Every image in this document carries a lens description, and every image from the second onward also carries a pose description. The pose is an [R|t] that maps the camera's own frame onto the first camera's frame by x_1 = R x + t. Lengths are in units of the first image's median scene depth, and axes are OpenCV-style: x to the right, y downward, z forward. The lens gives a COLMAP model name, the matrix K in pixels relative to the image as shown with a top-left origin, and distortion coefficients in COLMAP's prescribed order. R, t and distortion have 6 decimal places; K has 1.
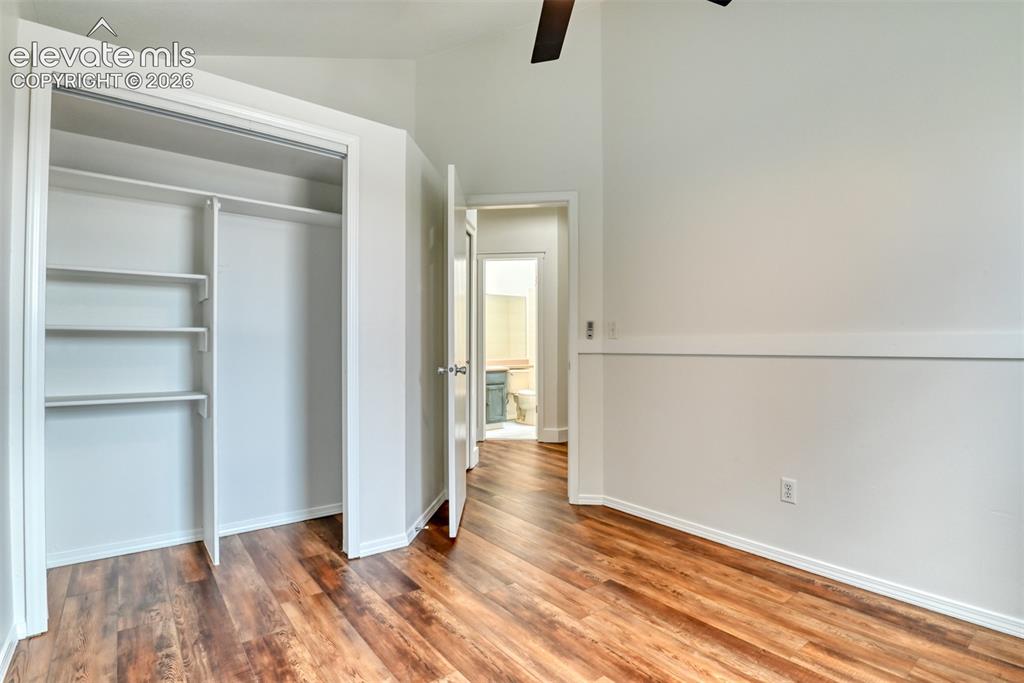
lens RADIAL K [[498.6, 0, 517.8], [0, 498.6, 341.0], [0, 0, 1]] dist [-0.023935, -0.002718]
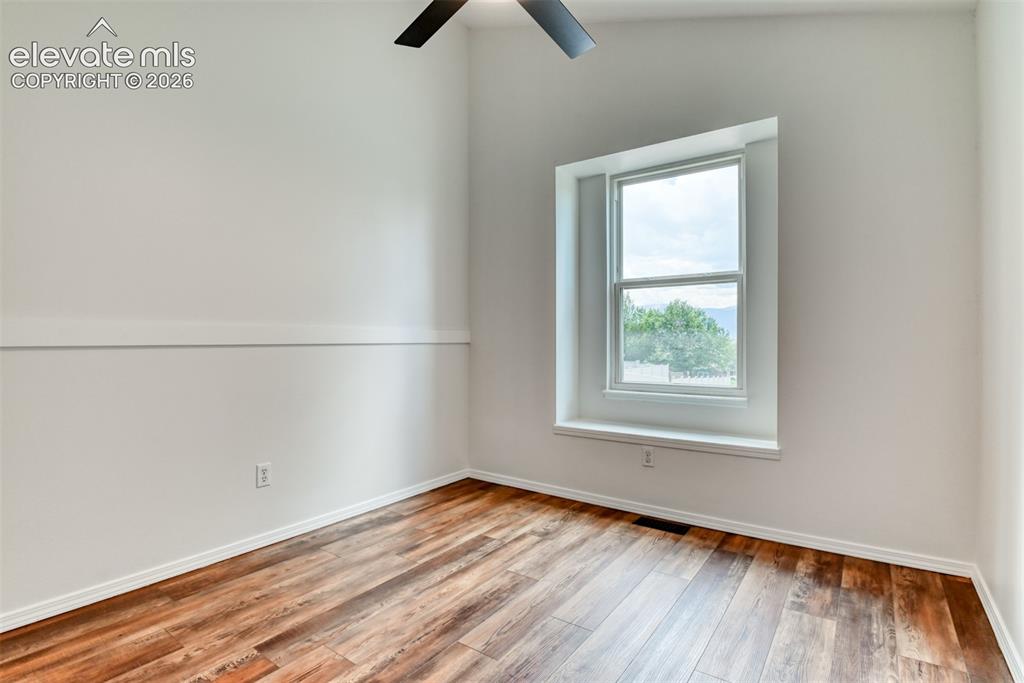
lens RADIAL K [[498.6, 0, 517.7], [0, 498.6, 343.8], [0, 0, 1]] dist [-0.023935, -0.002718]
pose [[-0.274975, -0.014569, 0.961341, -0.651326], [-0.016707, 0.999807, 0.010373, 0.010017], [-0.961306, -0.013209, -0.275165, 0.860137]]
